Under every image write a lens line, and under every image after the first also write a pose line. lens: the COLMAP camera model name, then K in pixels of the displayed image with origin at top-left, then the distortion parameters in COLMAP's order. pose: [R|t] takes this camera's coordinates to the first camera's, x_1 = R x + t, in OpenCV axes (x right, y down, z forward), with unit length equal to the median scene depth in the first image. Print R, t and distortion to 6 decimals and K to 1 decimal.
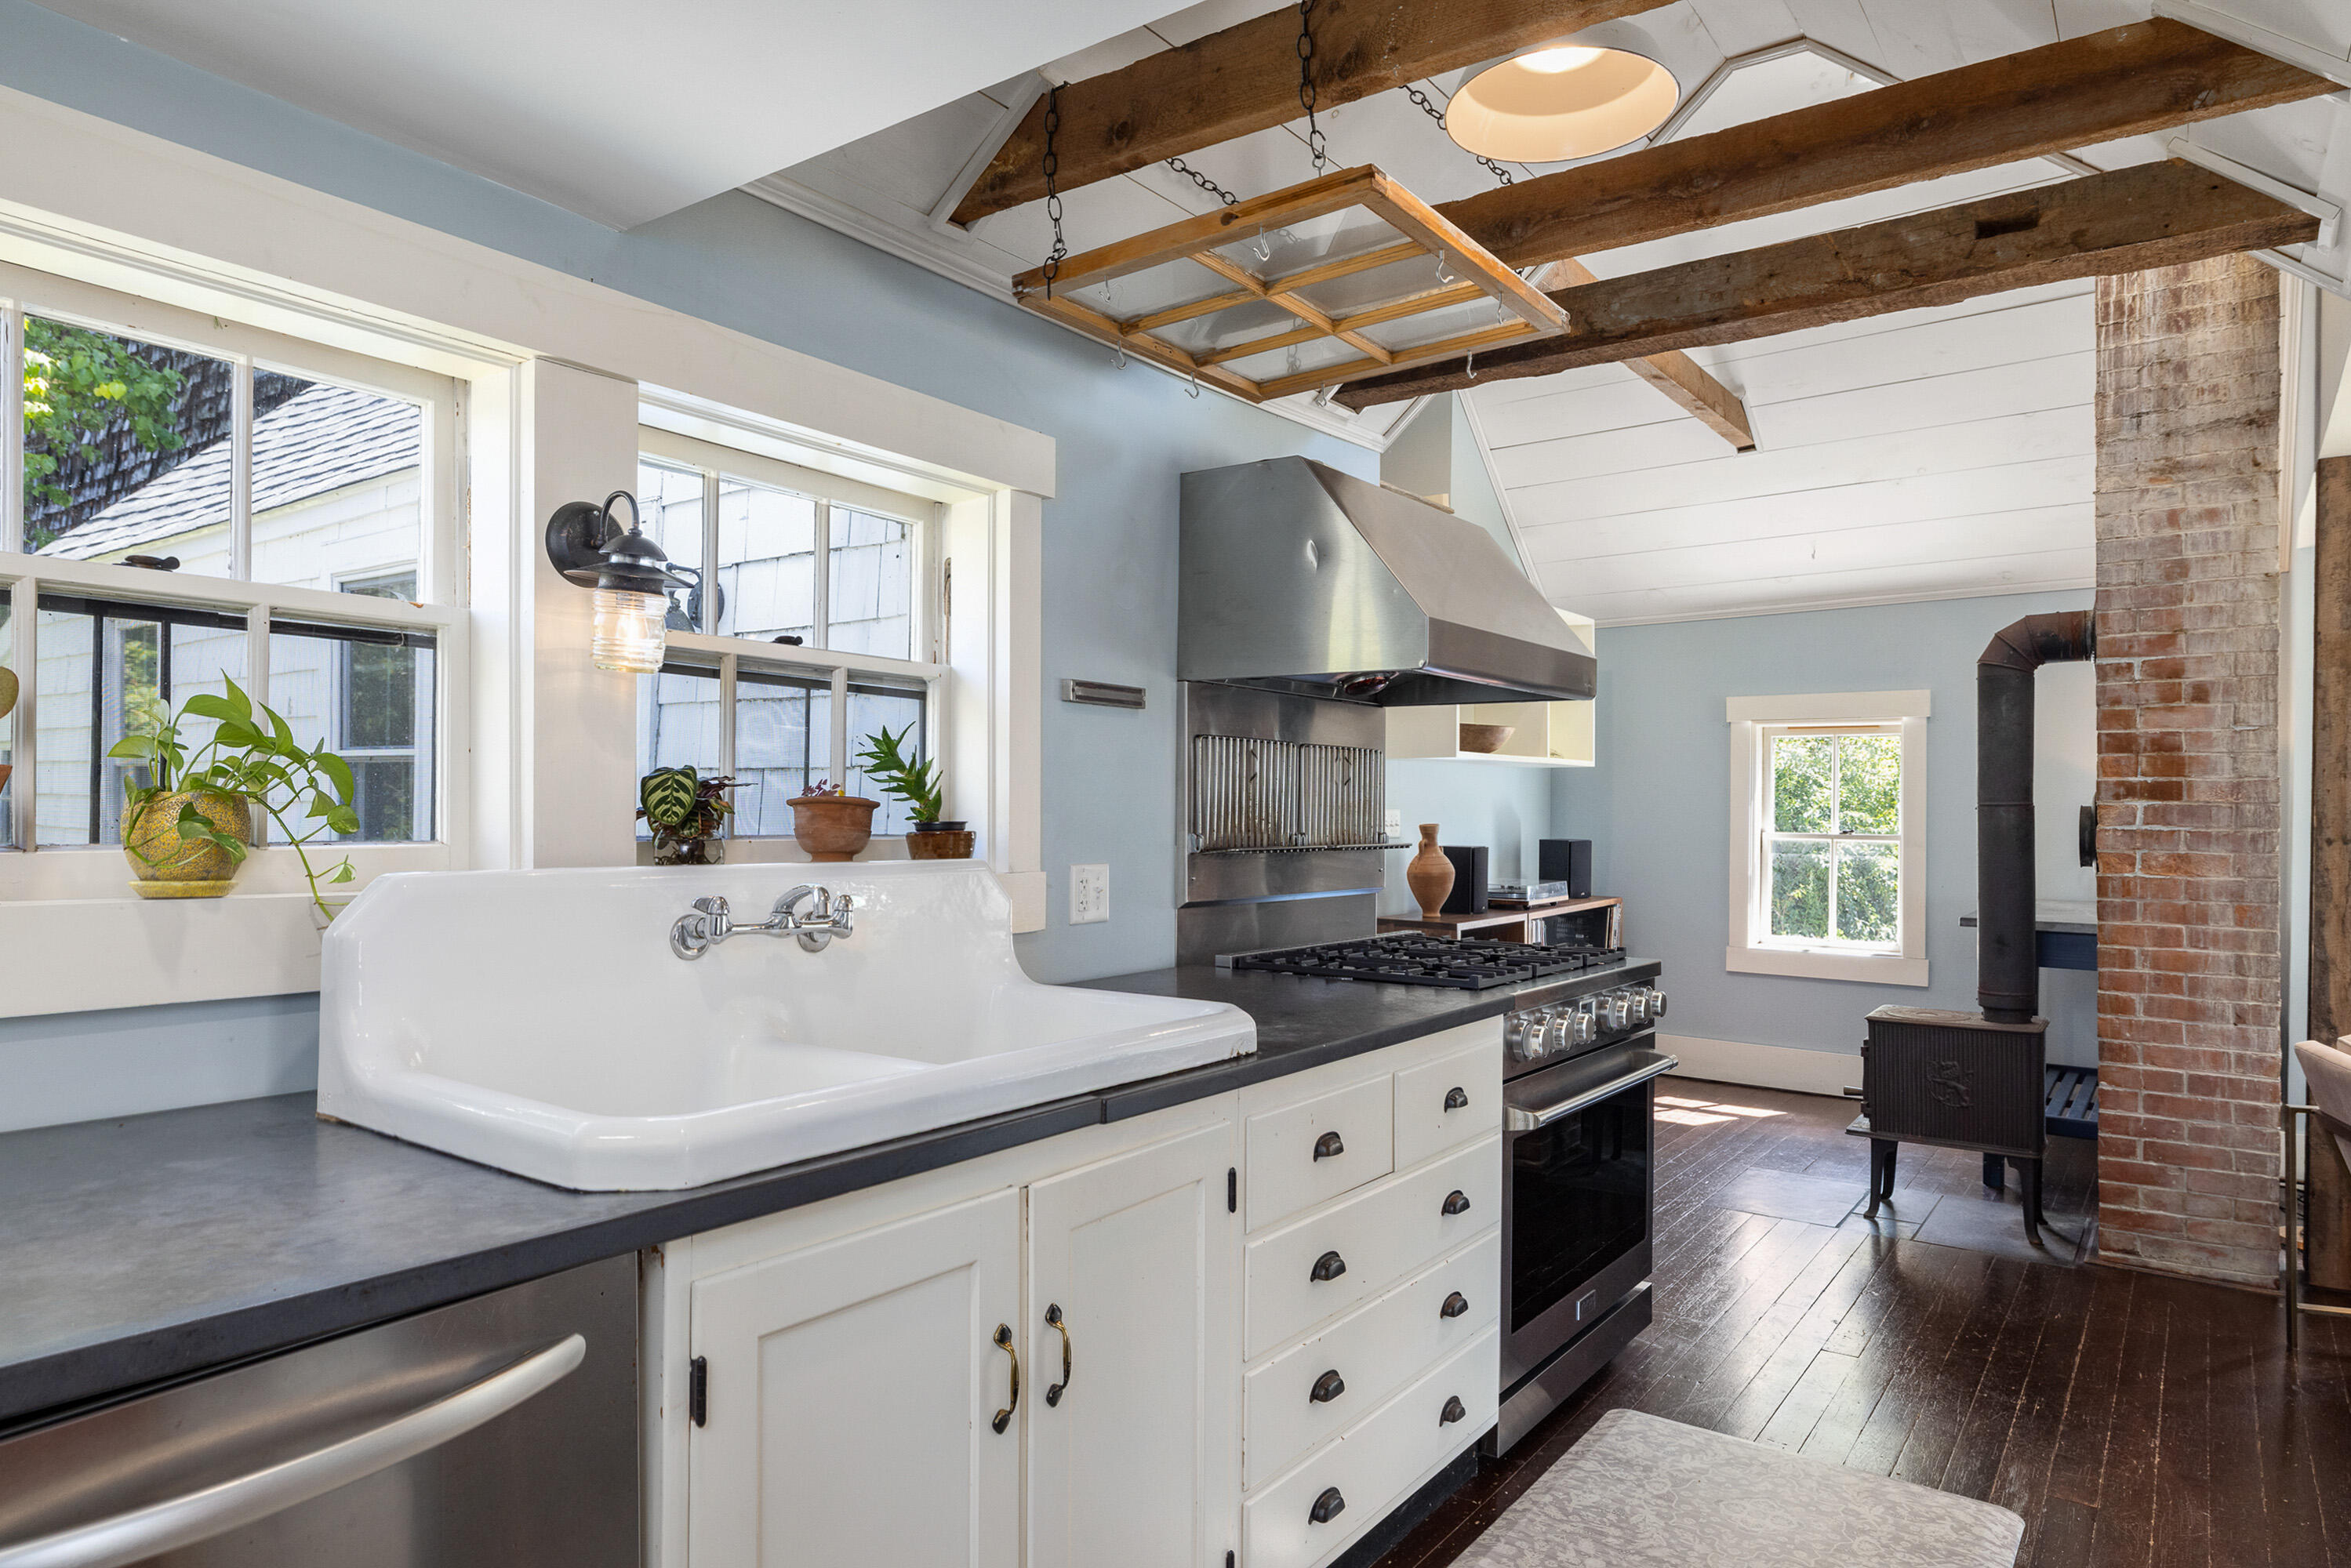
lens RADIAL K [[1395.9, 0, 1164.2], [0, 1395.9, 815.7], [0, 0, 1]] dist [-0.013417, 0.005266]
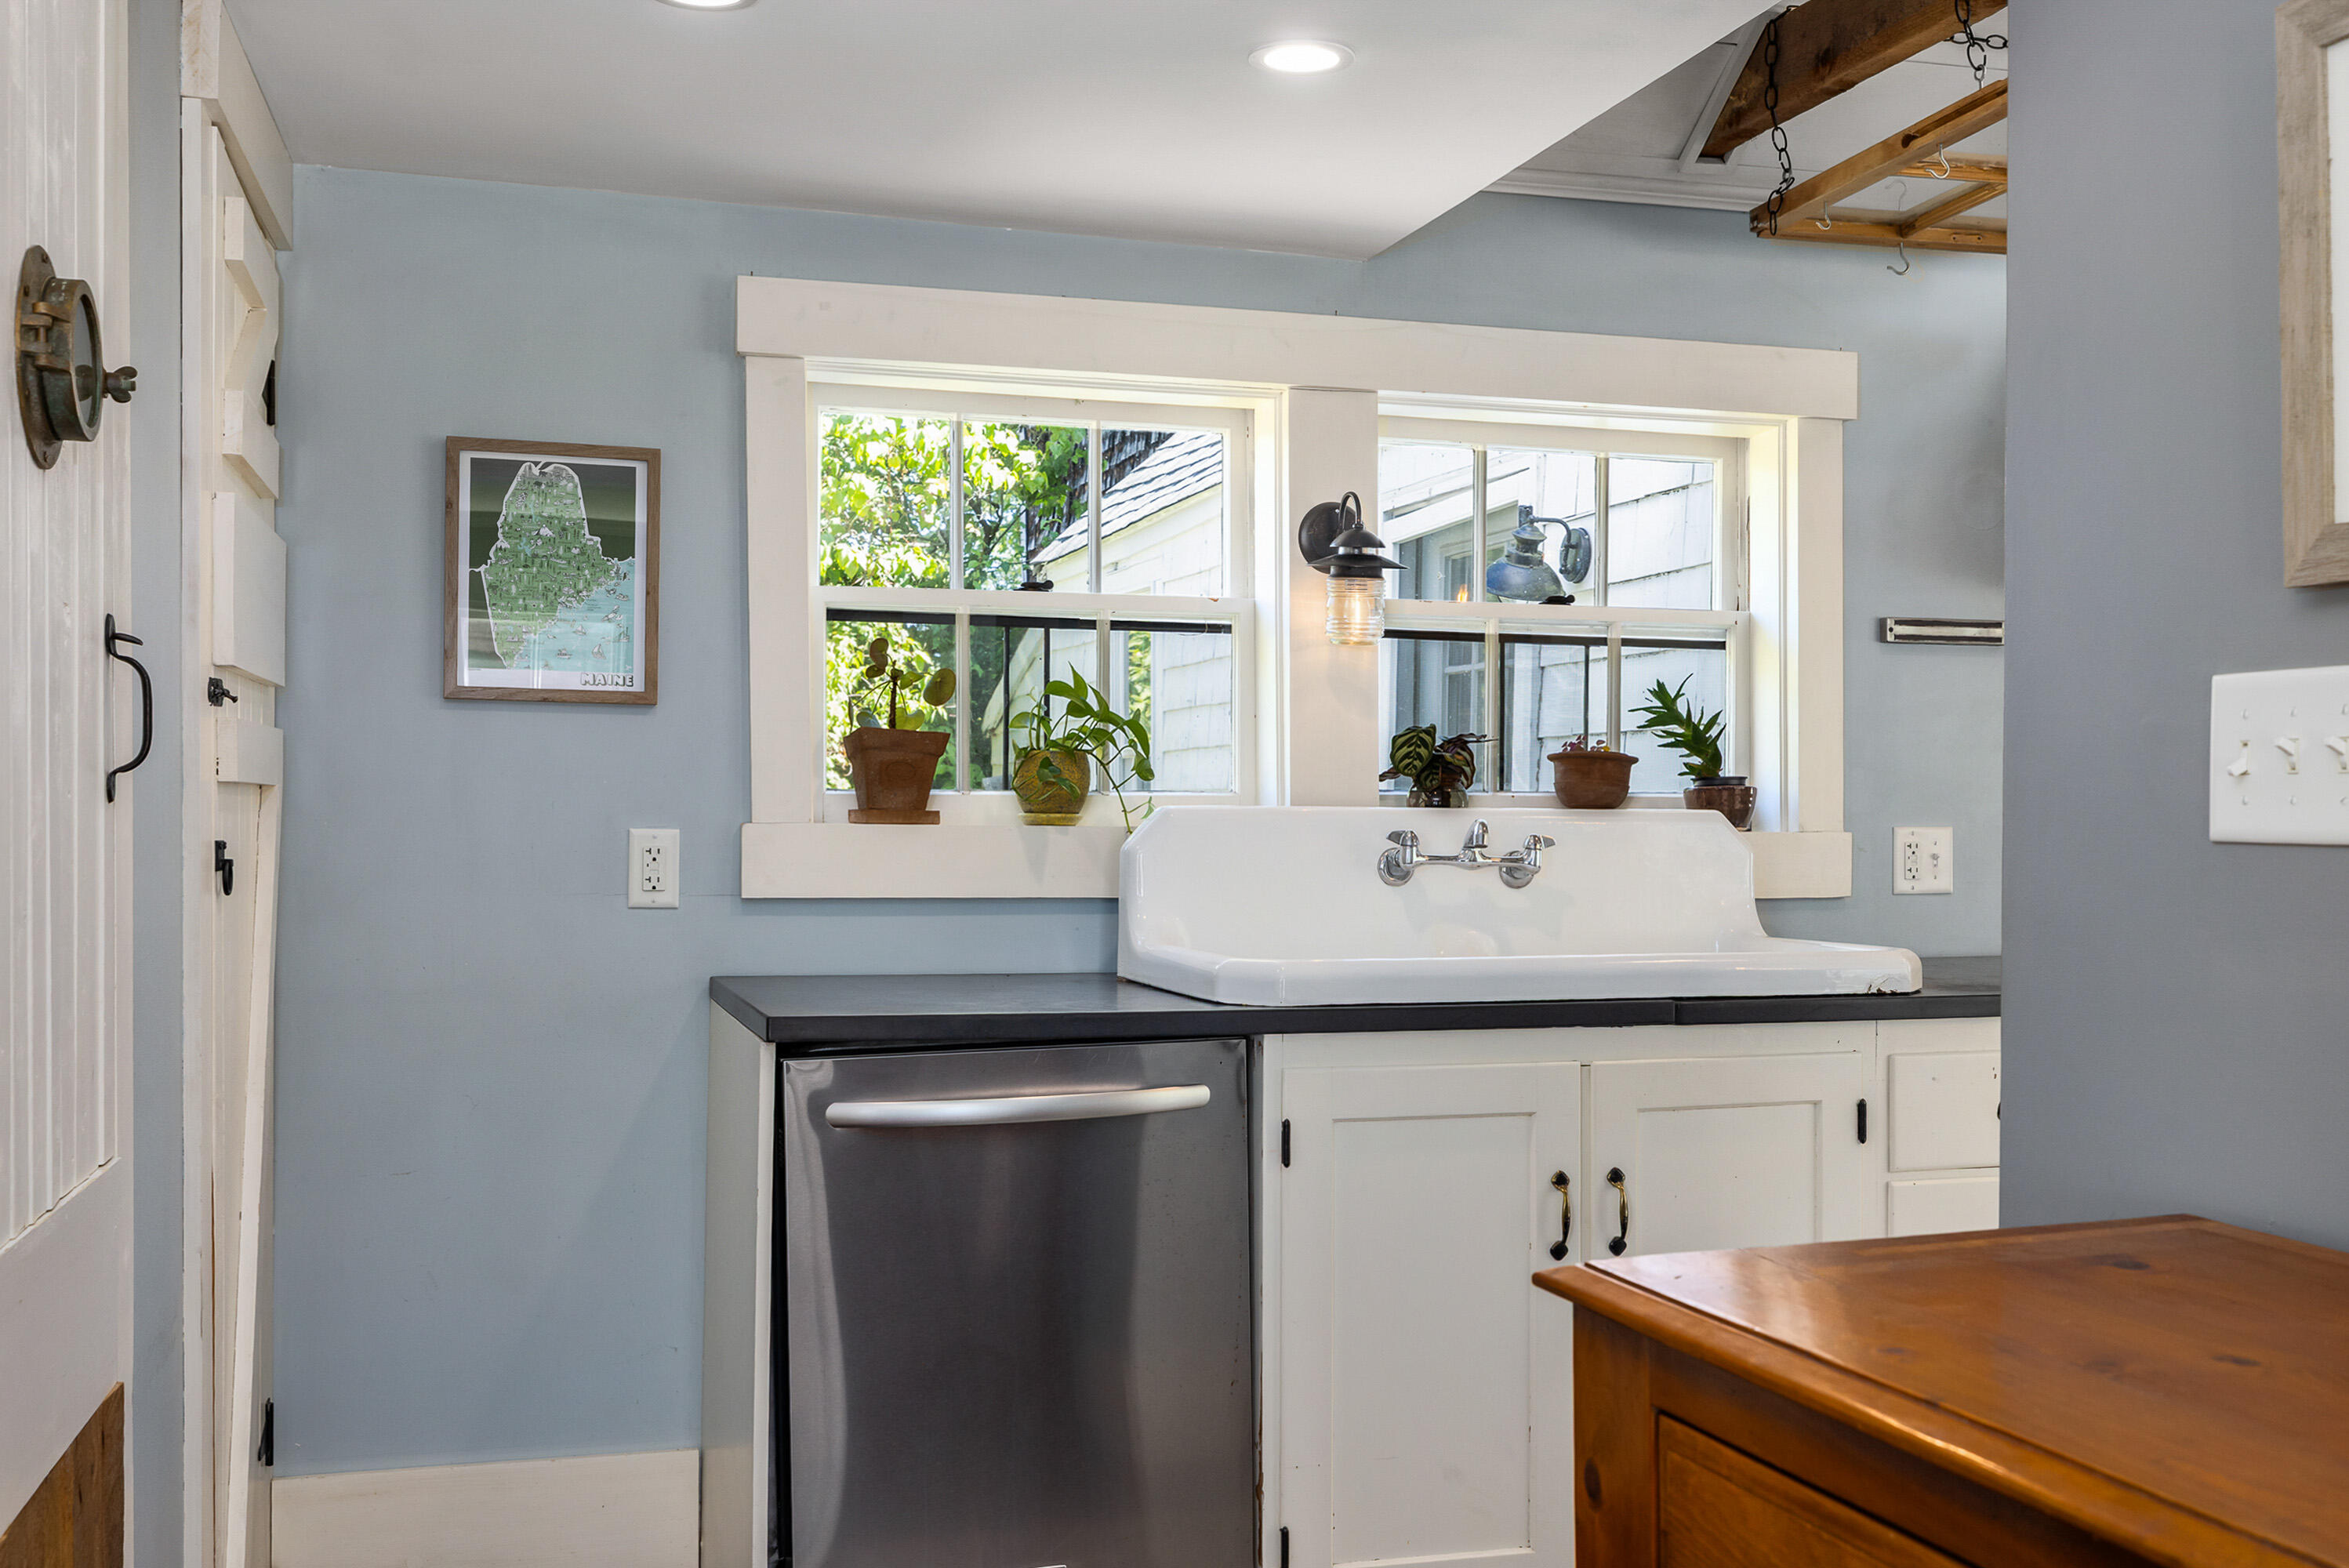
lens RADIAL K [[2327.0, 0, 1184.4], [0, 2327.0, 799.4], [0, 0, 1]] dist [0.015302, 0.000000]
pose [[0.794359, -0.015525, -0.607251, 0.517398], [0.004161, 0.999789, -0.020117, 0.049877], [0.607435, 0.013453, 0.794255, -0.486719]]
